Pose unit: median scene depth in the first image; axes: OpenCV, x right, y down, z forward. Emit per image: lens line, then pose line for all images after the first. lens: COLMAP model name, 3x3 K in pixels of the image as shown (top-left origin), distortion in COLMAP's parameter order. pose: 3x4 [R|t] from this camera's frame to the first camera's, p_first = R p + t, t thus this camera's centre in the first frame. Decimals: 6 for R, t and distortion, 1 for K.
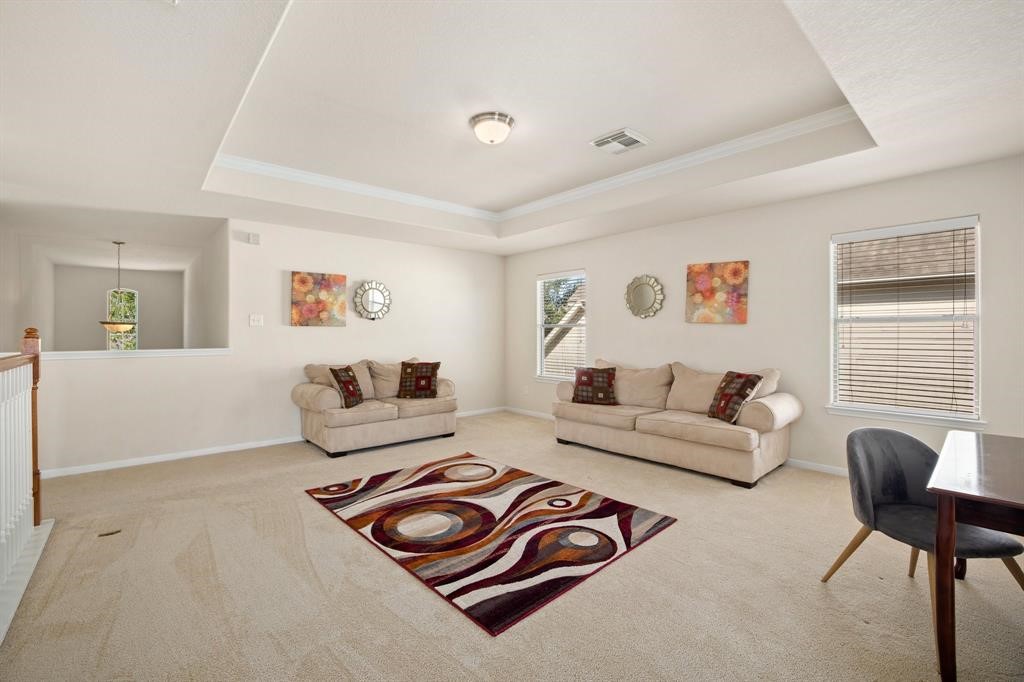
lens RADIAL K [[438.2, 0, 512.0], [0, 438.2, 341.0], [0, 0, 1]] dist [-0.033263, -0.000021]
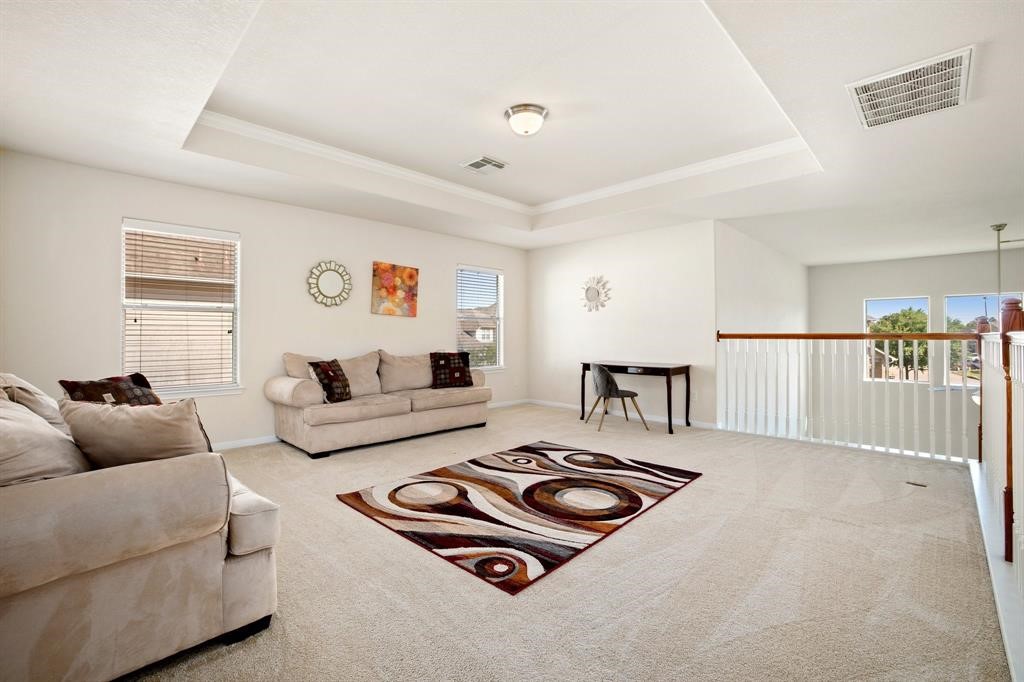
lens RADIAL K [[444.5, 0, 502.4], [0, 444.5, 328.7], [0, 0, 1]] dist [-0.031253, 0.000048]
pose [[-0.057216, 0.018747, 0.998186, -0.923413], [0.013608, 0.999745, -0.017996, 0.026237], [-0.998269, 0.012554, -0.057456, 0.937159]]
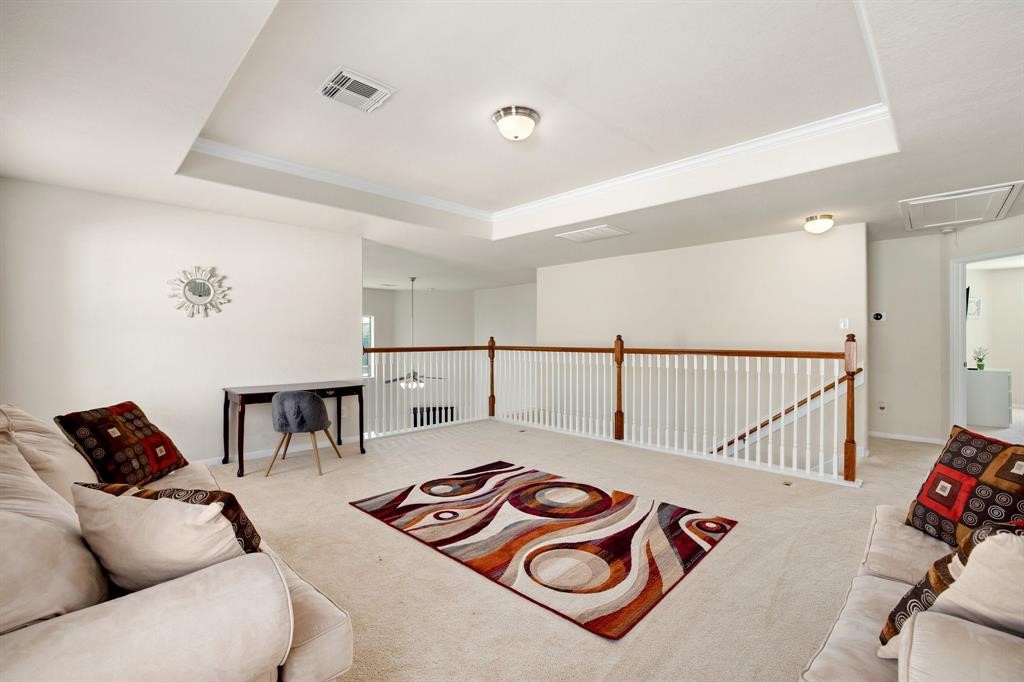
lens RADIAL K [[438.2, 0, 512.0], [0, 438.2, 341.0], [0, 0, 1]] dist [-0.033263, -0.000021]
pose [[-0.998335, 0.001470, -0.057669, 0.015174], [0.000263, 0.999781, 0.020933, -0.028238], [0.057687, 0.020883, -0.998116, 1.641822]]
